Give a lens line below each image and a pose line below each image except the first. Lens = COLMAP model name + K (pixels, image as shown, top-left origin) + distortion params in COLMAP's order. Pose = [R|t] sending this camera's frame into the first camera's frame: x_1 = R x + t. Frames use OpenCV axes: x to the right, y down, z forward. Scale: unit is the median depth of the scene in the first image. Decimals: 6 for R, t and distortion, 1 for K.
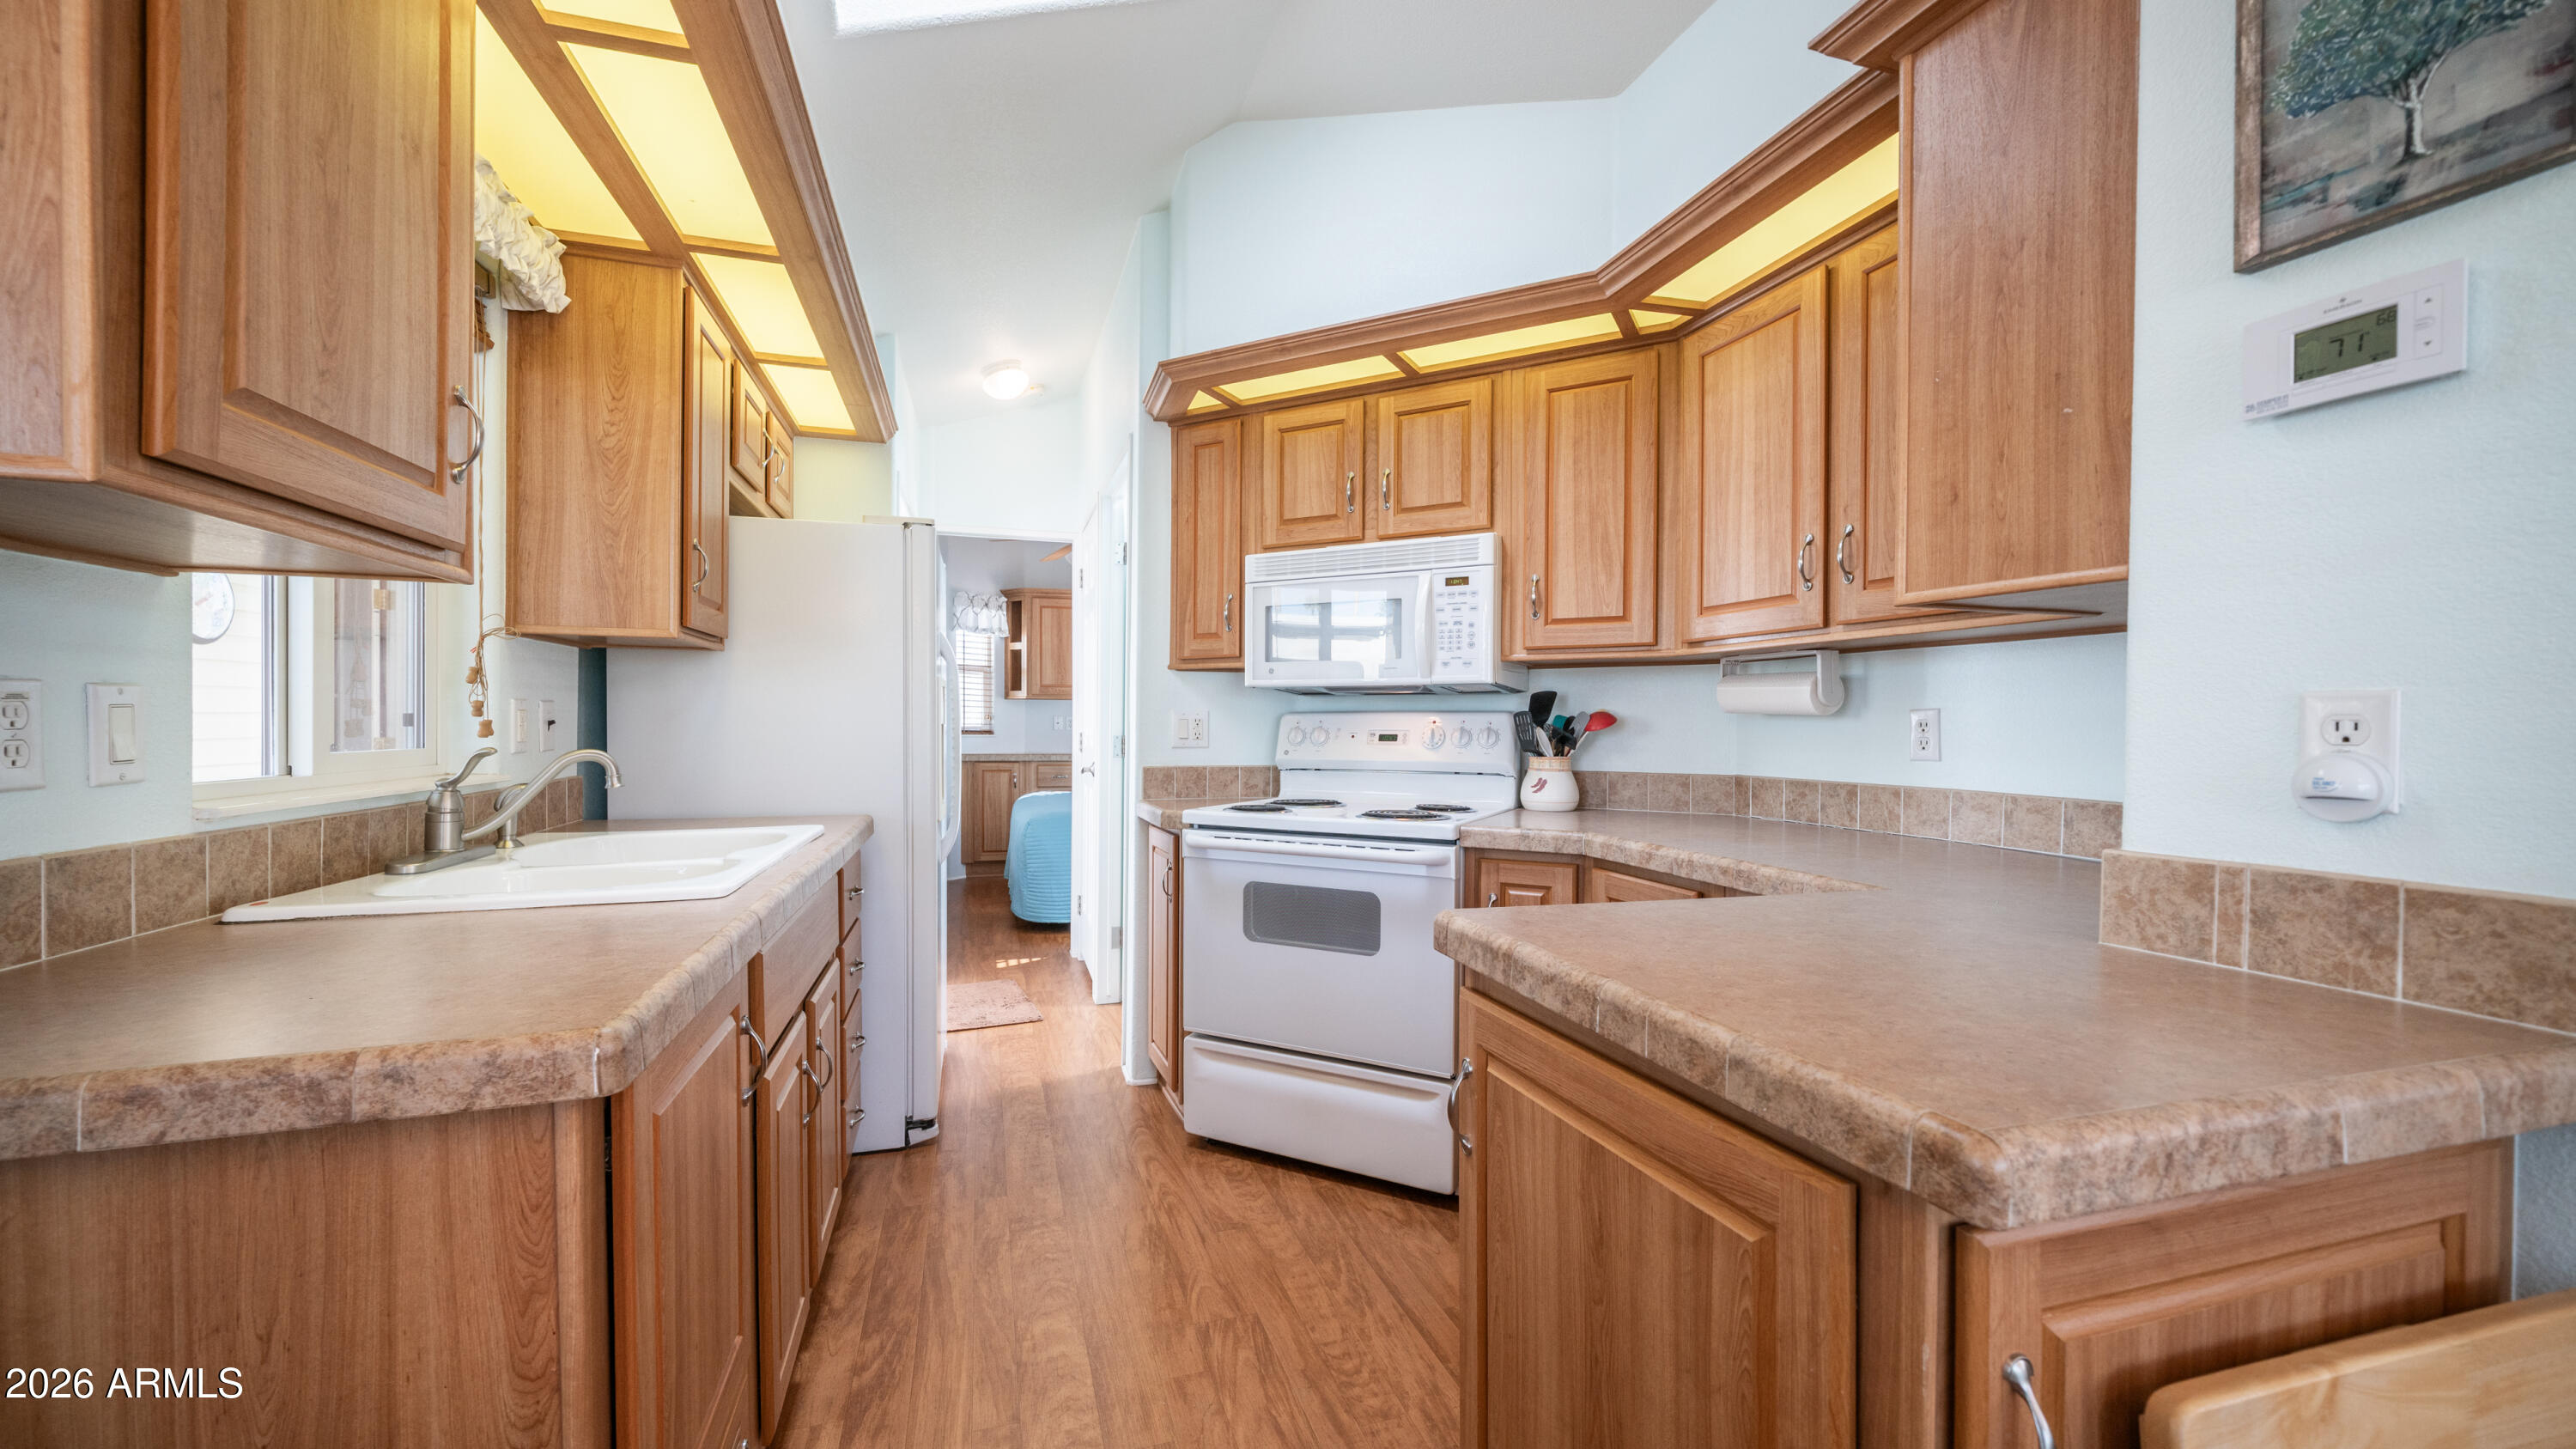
lens RADIAL K [[960.1, 0, 1271.8], [0, 960.1, 731.3], [0, 0, 1]] dist [-0.000662, 0.000143]
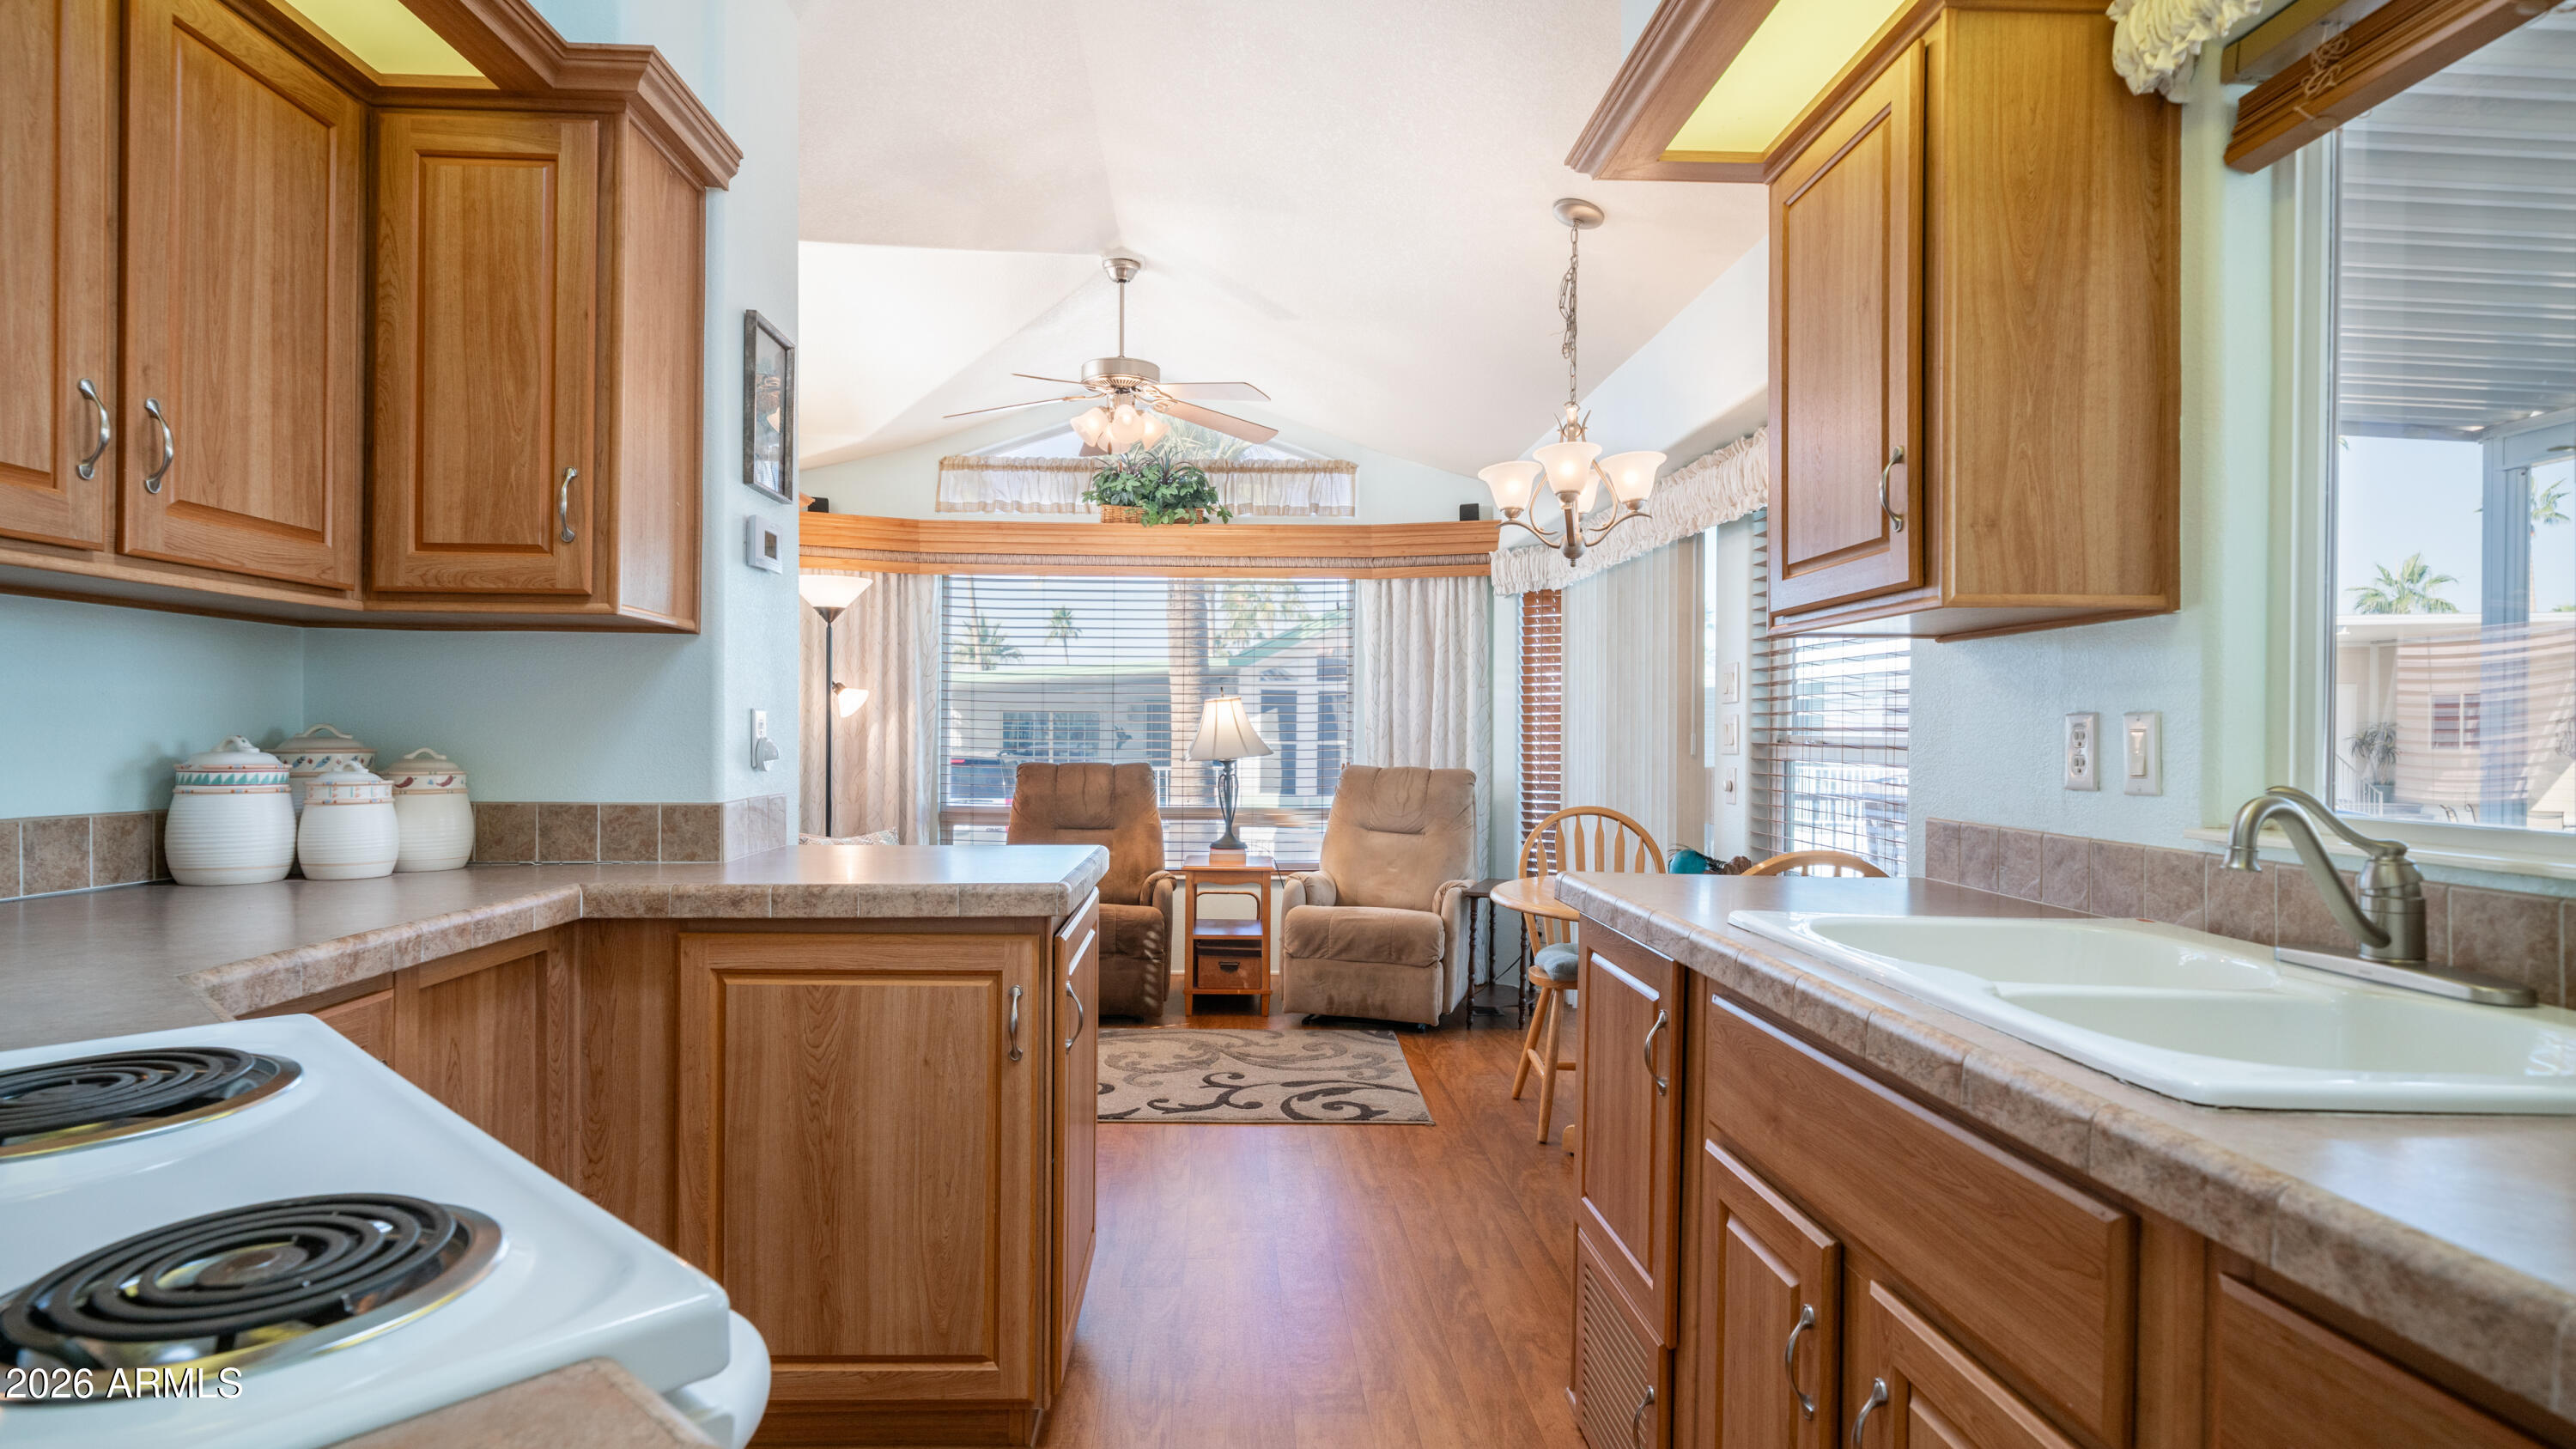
lens RADIAL K [[1220.7, 0, 1276.3], [0, 1220.7, 736.4], [0, 0, 1]] dist [0.014614, 0.000684]
pose [[-0.966294, -0.014395, 0.257037, -0.228360], [-0.011004, 0.999832, 0.014625, -0.011611], [-0.257205, 0.011304, -0.966291, 1.161295]]
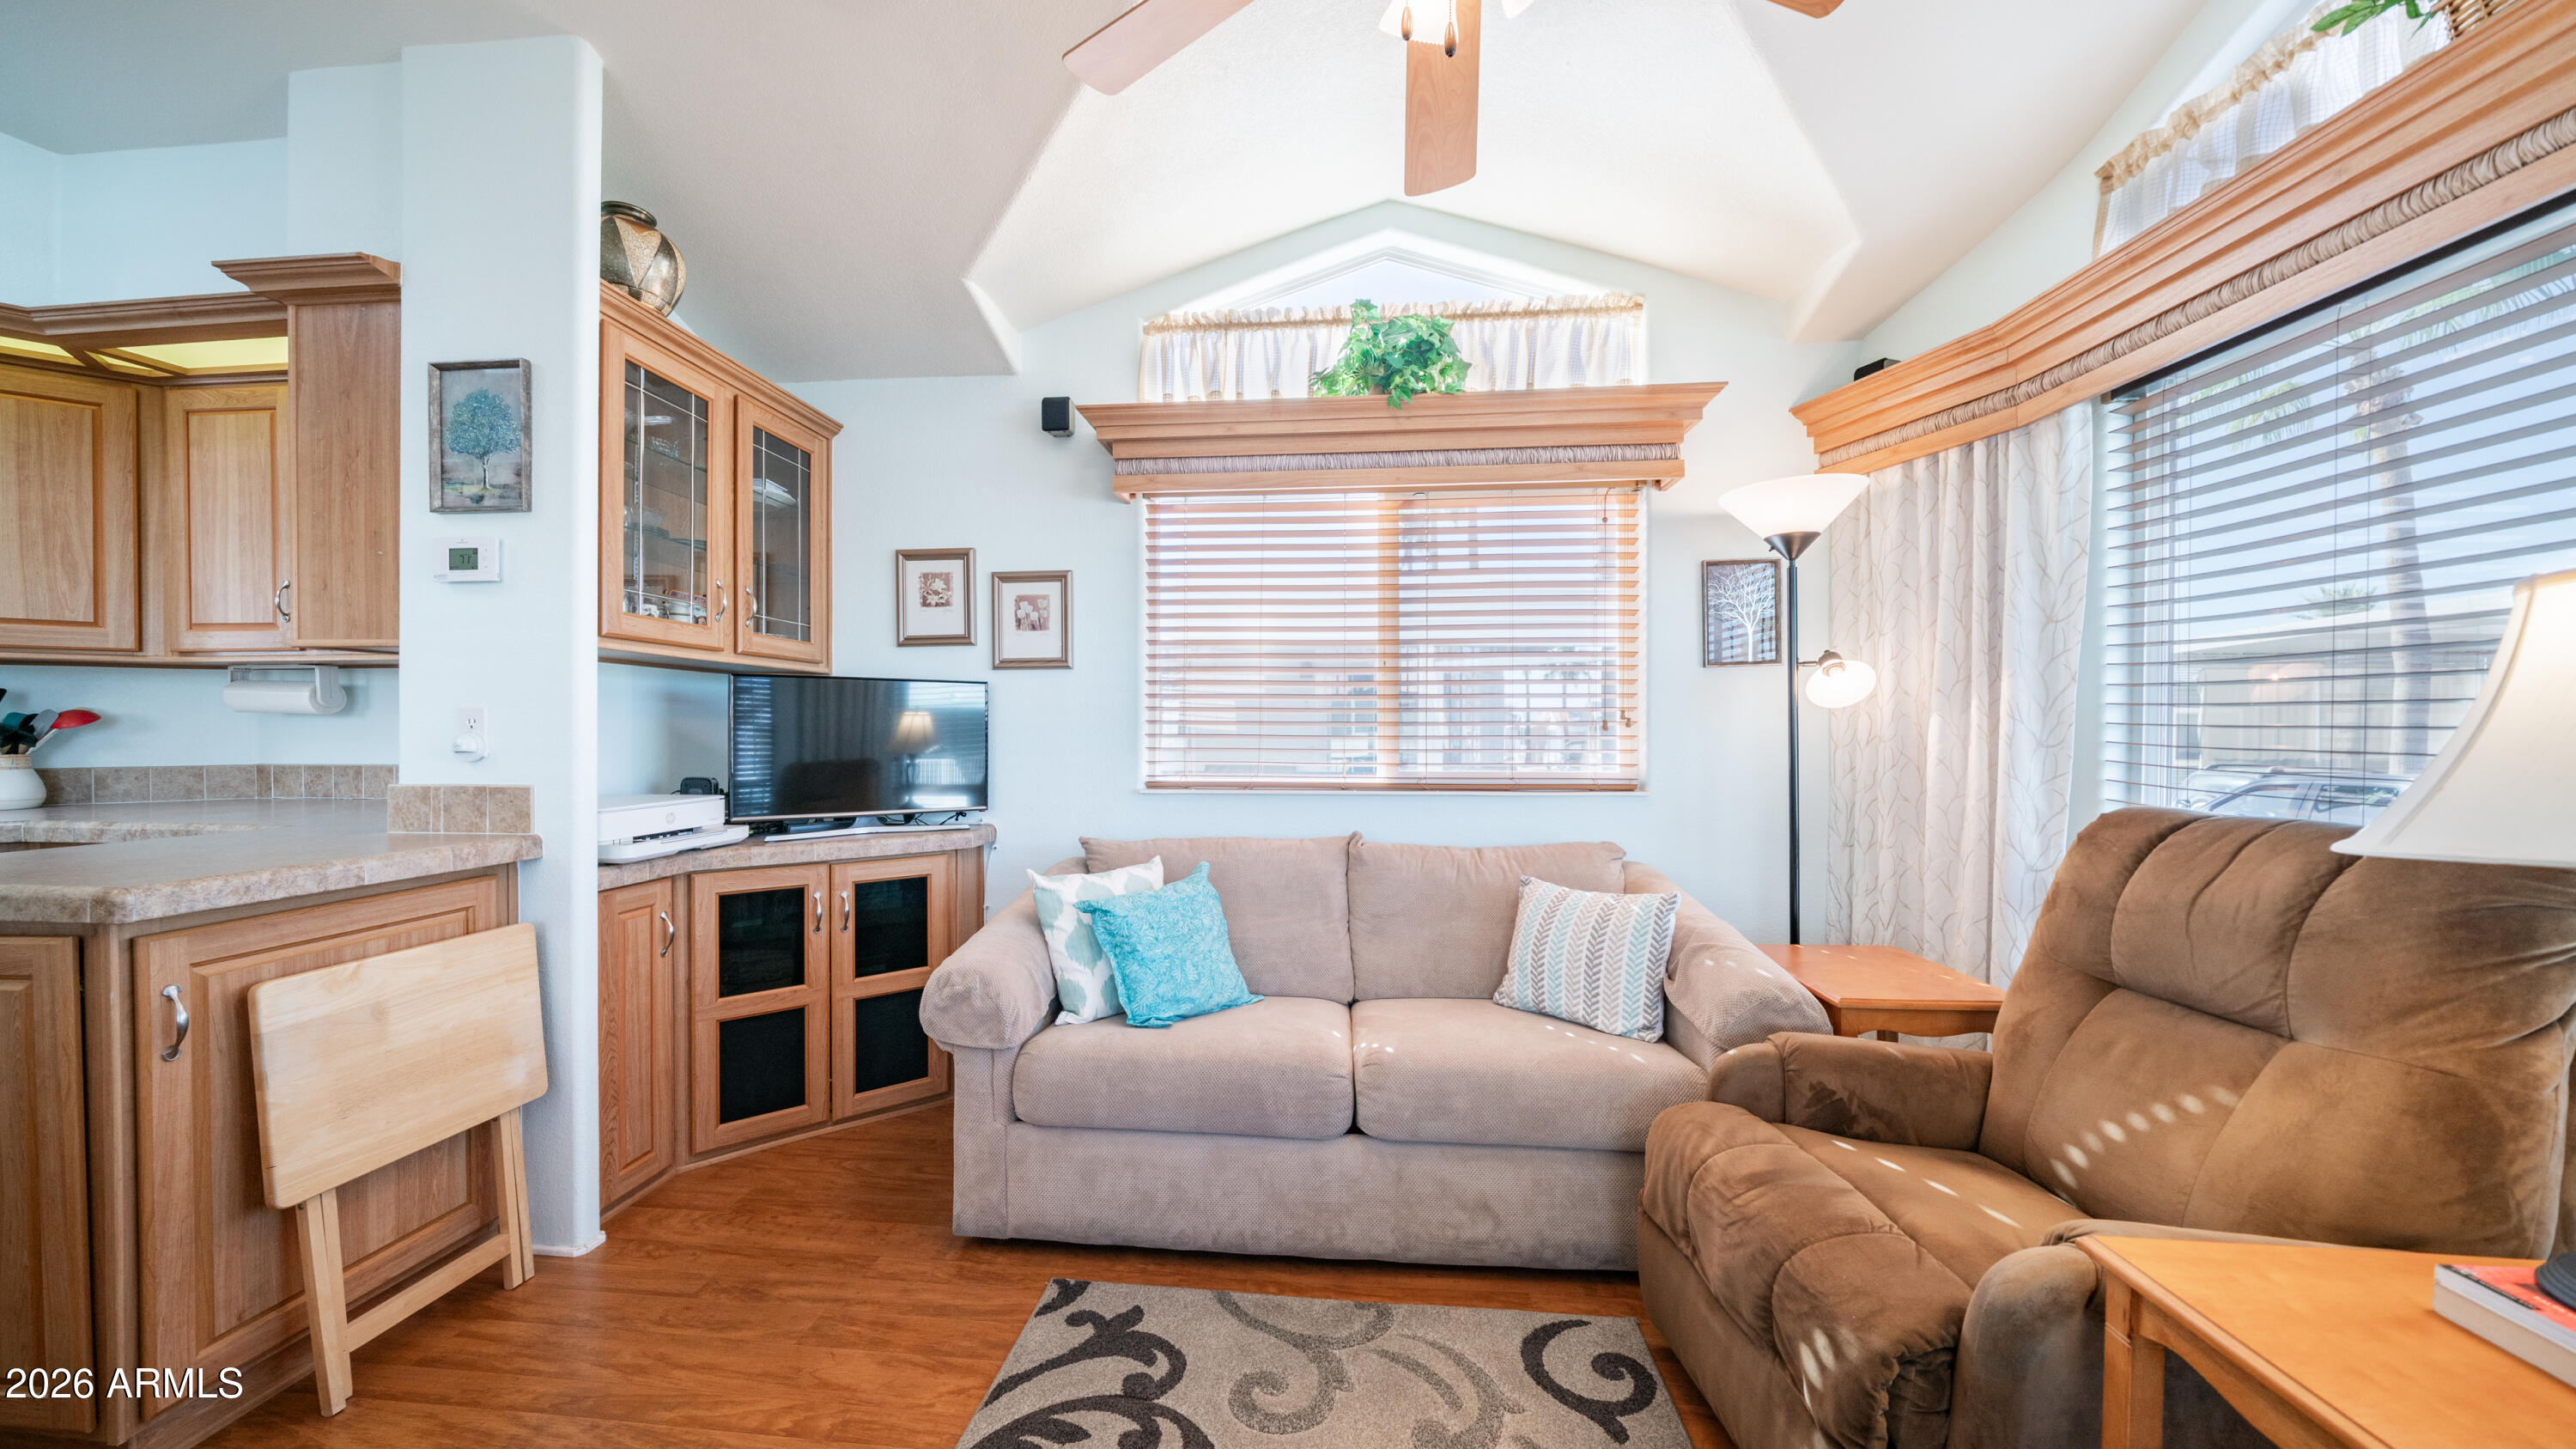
lens RADIAL K [[889.2, 0, 1278.3], [0, 889.2, 732.8], [0, 0, 1]] dist [-0.008278, 0.000849]
pose [[0.376157, -0.013708, 0.926455, -0.049325], [0.009236, 0.999896, 0.011044, 0.006237], [-0.926510, 0.004403, 0.376244, -0.578249]]
